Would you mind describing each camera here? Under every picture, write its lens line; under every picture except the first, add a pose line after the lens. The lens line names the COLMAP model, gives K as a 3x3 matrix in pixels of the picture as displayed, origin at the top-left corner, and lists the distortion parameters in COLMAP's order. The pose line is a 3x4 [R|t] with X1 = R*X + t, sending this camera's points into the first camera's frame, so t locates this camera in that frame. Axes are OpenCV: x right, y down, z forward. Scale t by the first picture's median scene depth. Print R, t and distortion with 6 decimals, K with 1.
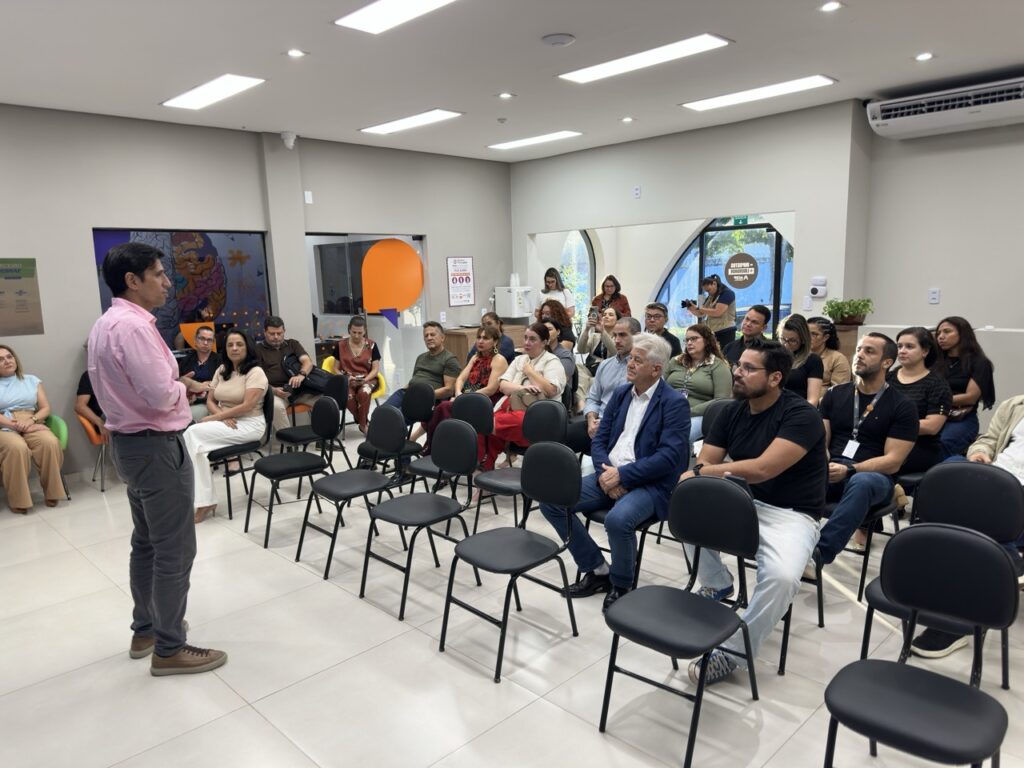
lens RADIAL K [[722.6, 0, 512.0], [0, 722.6, 384.0], [0, 0, 1]] dist [0.004989, -0.004755]
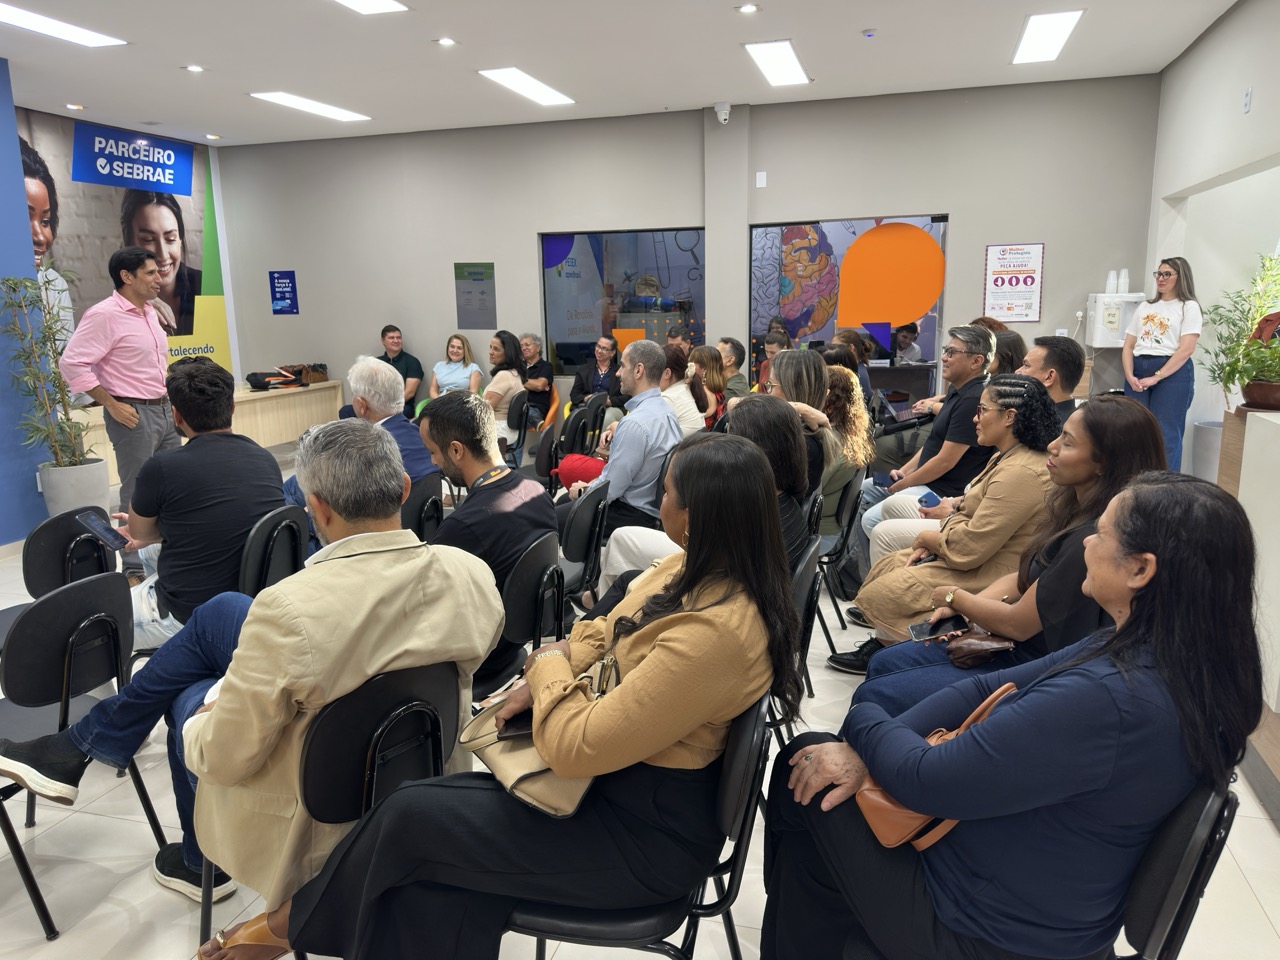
lens RADIAL K [[903.2, 0, 640.0], [0, 903.2, 480.0], [0, 0, 1]] dist [0.004989, -0.004755]
pose [[0.477290, 0.182905, -0.859500, 0.612590], [-0.126944, 0.982190, 0.138520, -0.050623], [0.869528, 0.042994, 0.492008, 0.411535]]
